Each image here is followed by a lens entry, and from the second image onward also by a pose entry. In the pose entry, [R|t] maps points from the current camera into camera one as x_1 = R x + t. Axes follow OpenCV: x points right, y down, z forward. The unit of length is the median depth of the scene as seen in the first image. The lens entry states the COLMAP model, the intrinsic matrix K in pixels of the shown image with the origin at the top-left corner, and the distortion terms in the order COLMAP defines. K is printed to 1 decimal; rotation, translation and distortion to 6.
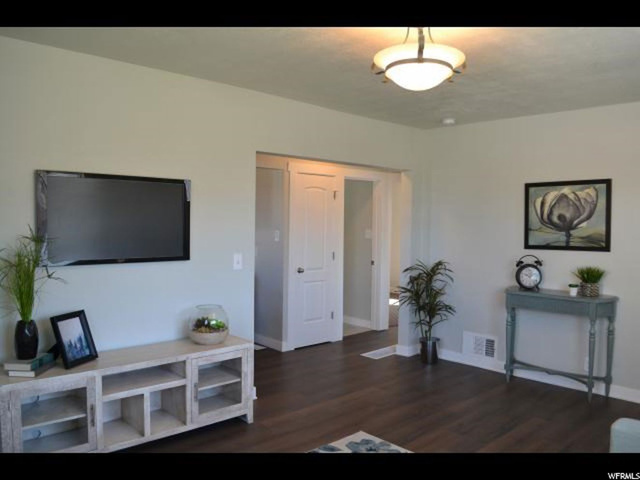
lens RADIAL K [[517.0, 0, 320.0], [0, 517.0, 240.0], [0, 0, 1]] dist [-0.076974, 0.009459]
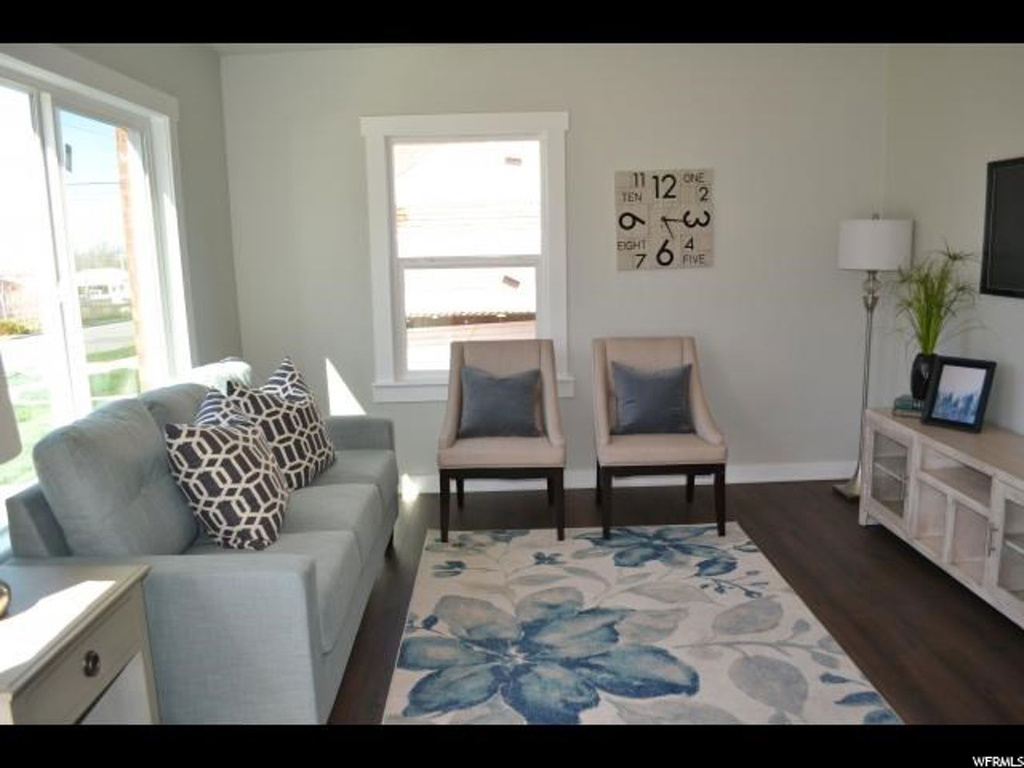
lens RADIAL K [[827.2, 0, 512.0], [0, 827.2, 384.0], [0, 0, 1]] dist [-0.076974, 0.009459]
pose [[-0.674252, 0.119594, -0.728754, 0.752340], [-0.023507, 0.982825, 0.183038, -0.015899], [0.738128, 0.140545, -0.659860, 1.222741]]
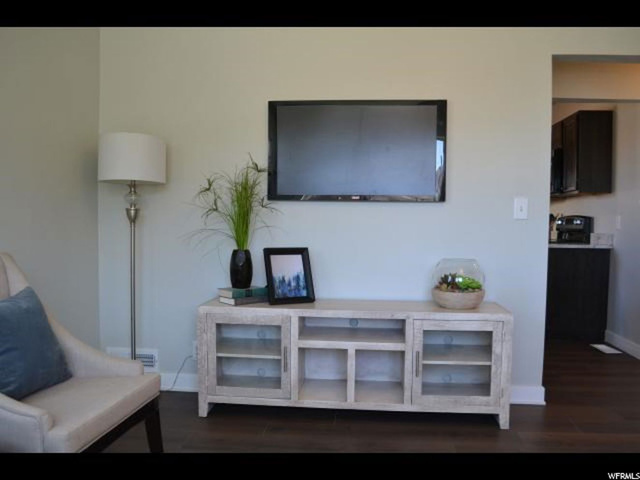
lens RADIAL K [[517.0, 0, 320.0], [0, 517.0, 240.0], [0, 0, 1]] dist [-0.076974, 0.009459]
pose [[0.669651, 0.015963, -0.742504, 0.238485], [-0.030817, 0.999505, -0.006306, 0.126784], [0.742036, 0.027105, 0.669812, 0.386647]]
